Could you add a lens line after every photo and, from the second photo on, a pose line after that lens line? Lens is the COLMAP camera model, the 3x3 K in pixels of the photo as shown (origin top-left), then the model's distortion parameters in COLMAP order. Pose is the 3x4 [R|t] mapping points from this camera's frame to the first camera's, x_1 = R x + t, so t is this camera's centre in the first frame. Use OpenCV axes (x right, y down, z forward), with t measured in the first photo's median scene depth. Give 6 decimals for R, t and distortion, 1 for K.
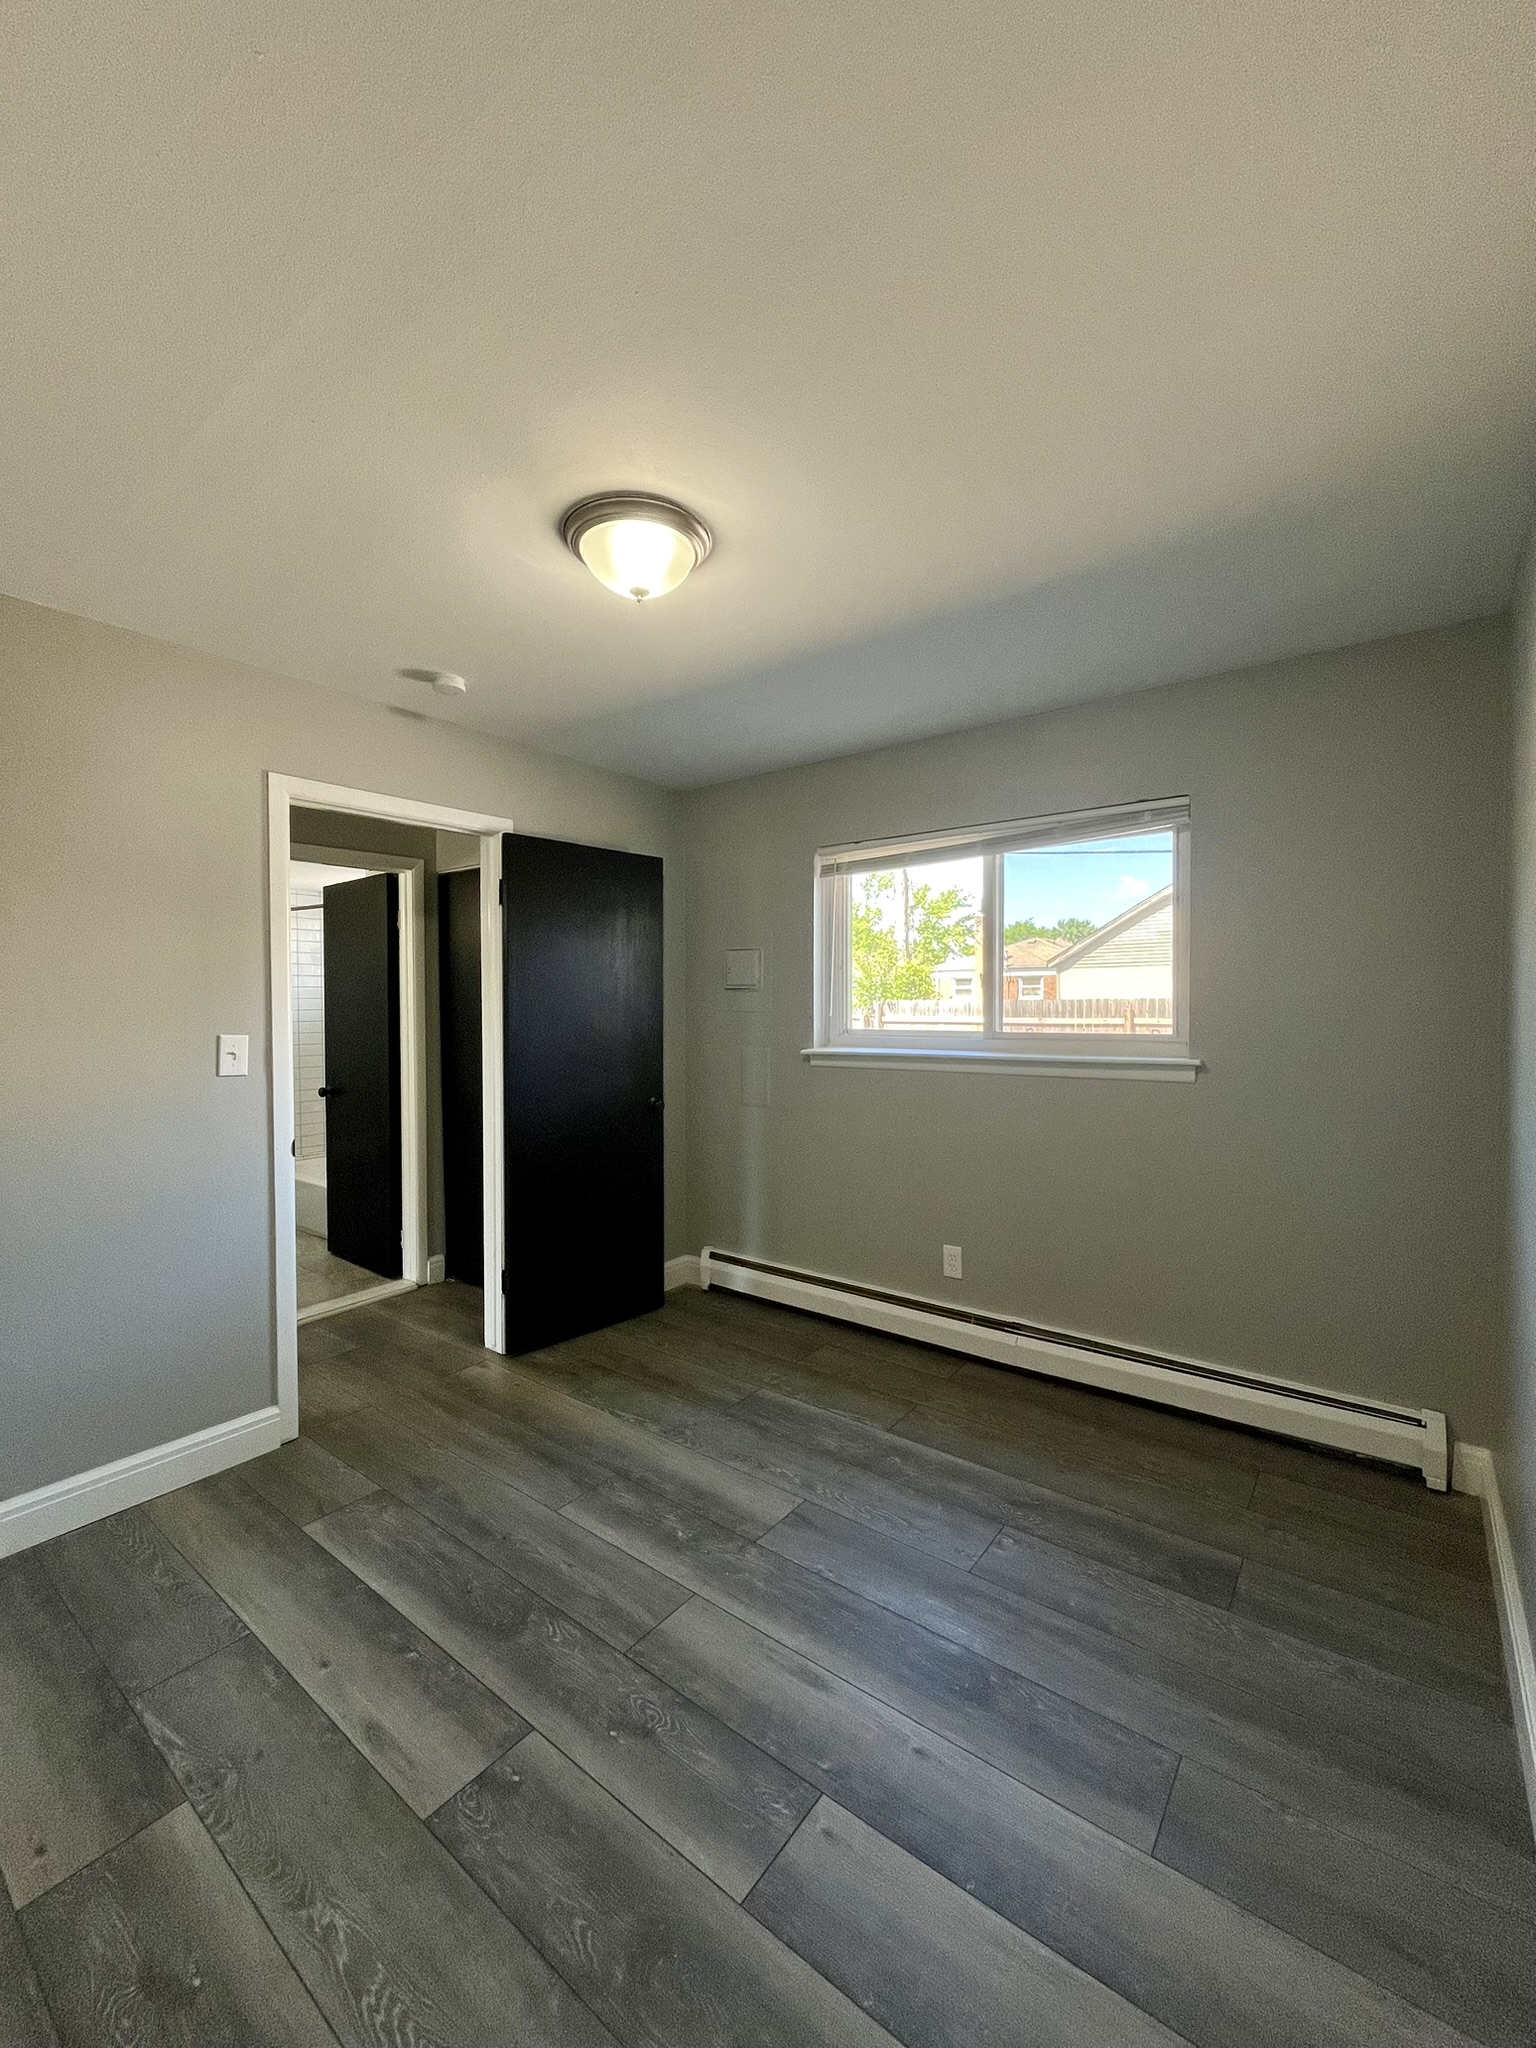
lens RADIAL K [[824.8, 0, 770.5], [0, 824.8, 1025.7], [0, 0, 1]] dist [-0.000471, 0.000141]
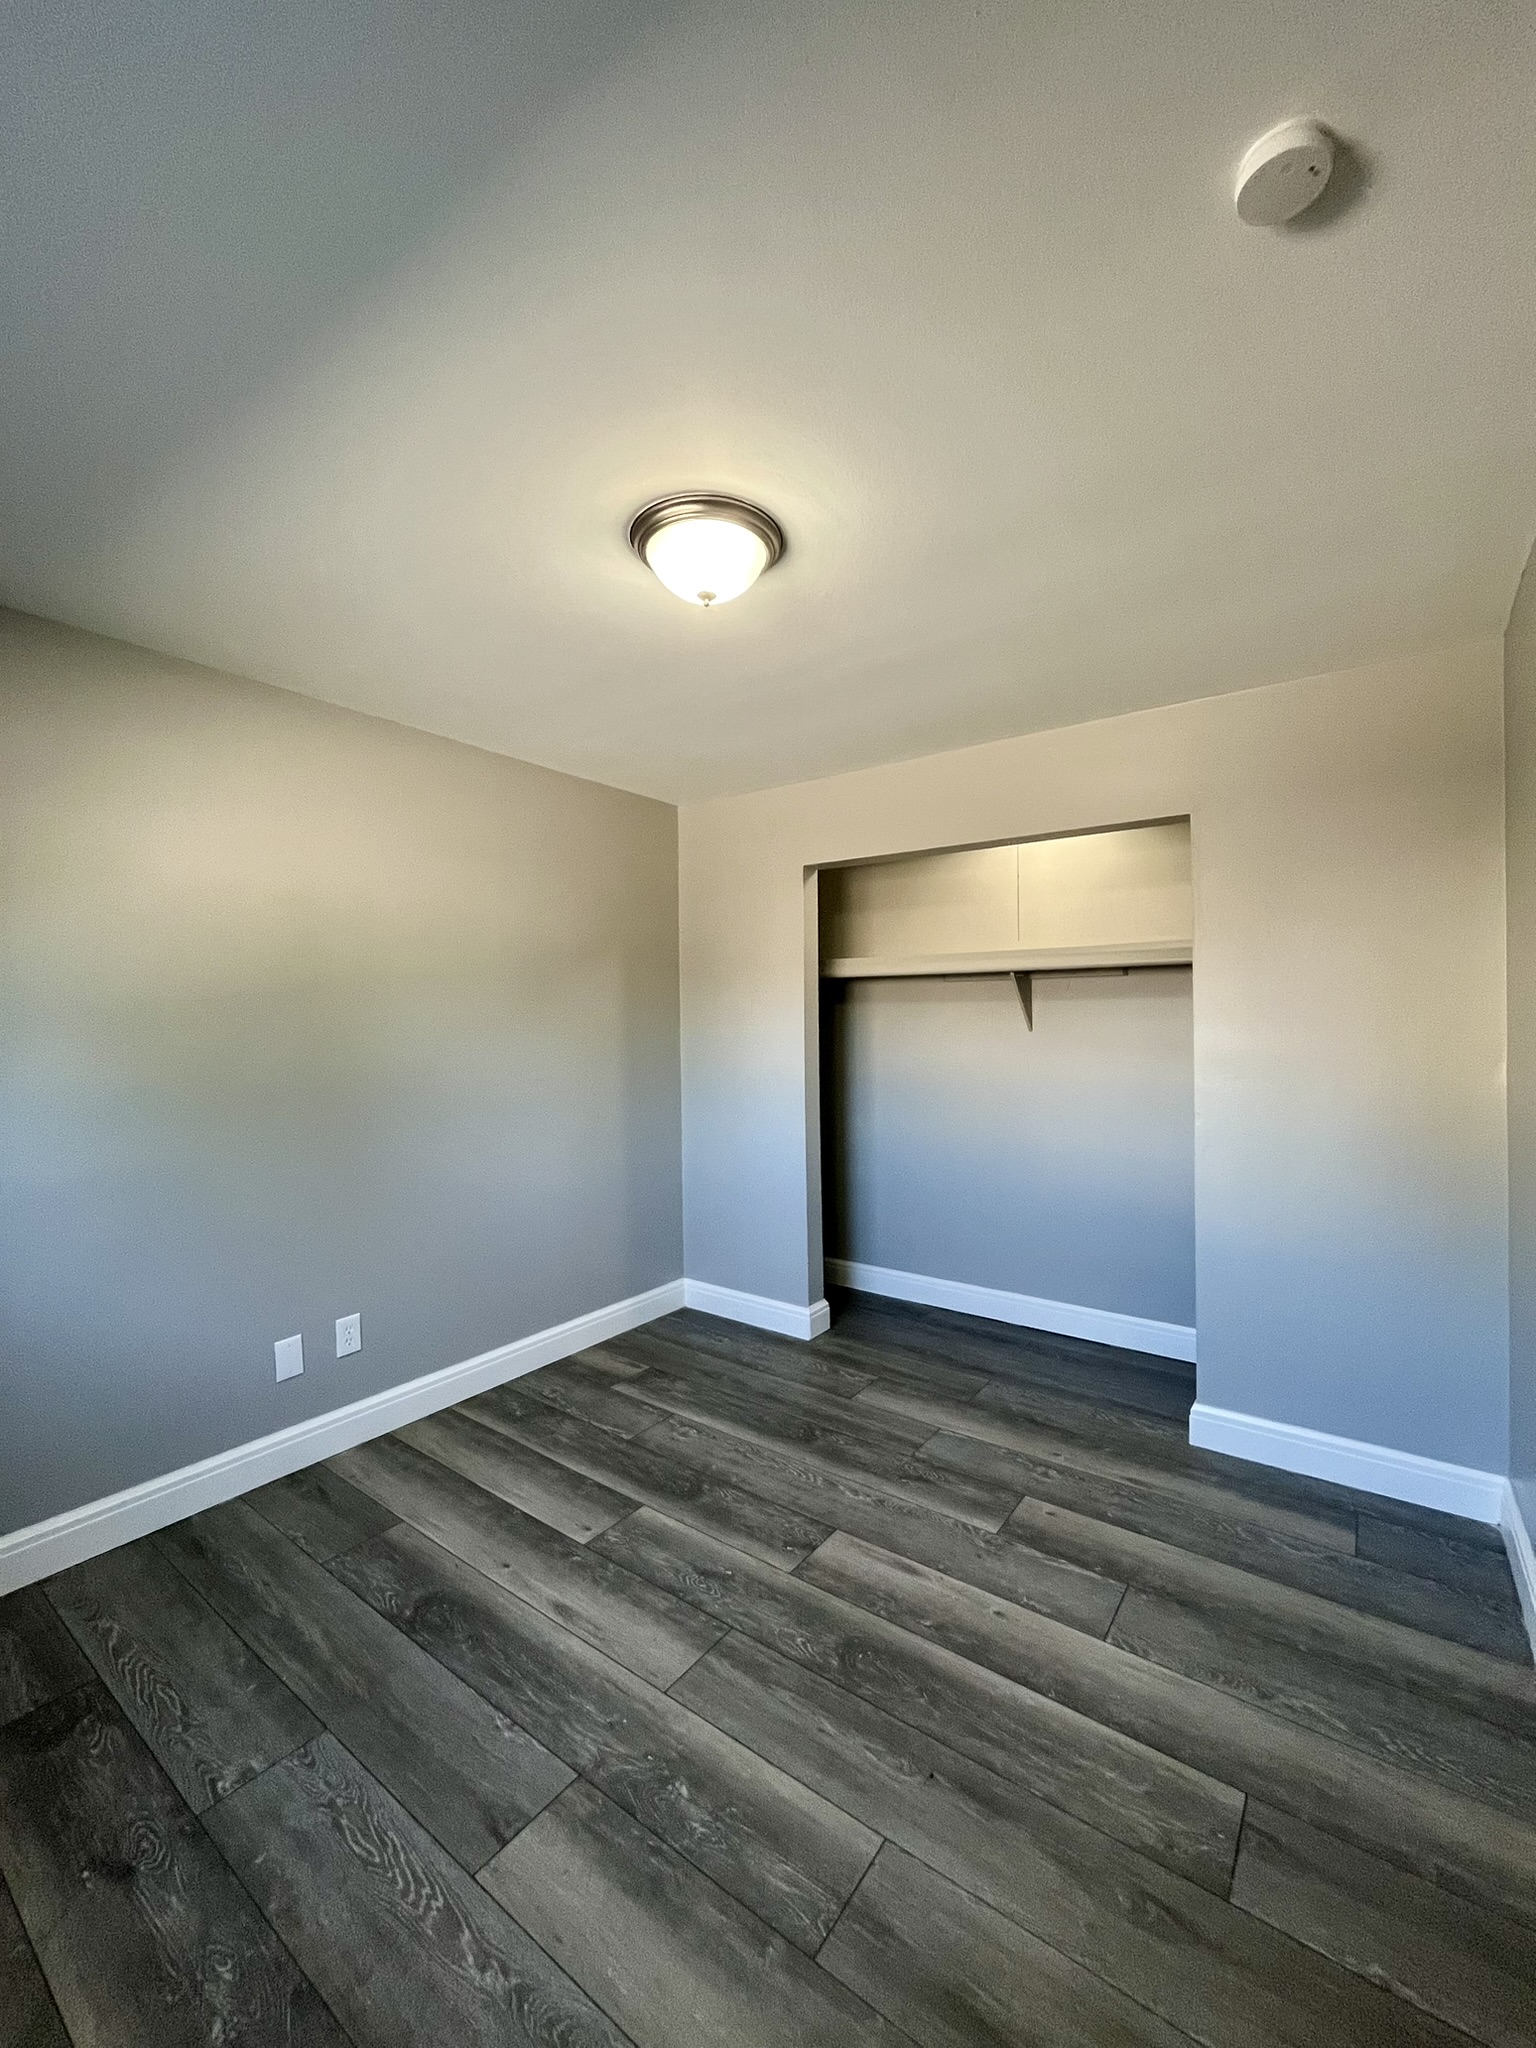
lens RADIAL K [[824.8, 0, 760.6], [0, 824.8, 1026.1], [0, 0, 1]] dist [-0.000471, 0.000141]
pose [[-0.999869, 0.014690, -0.006809, -0.212127], [0.014420, 0.999172, 0.038038, -0.062228], [0.007362, 0.037934, -0.999253, 1.983593]]
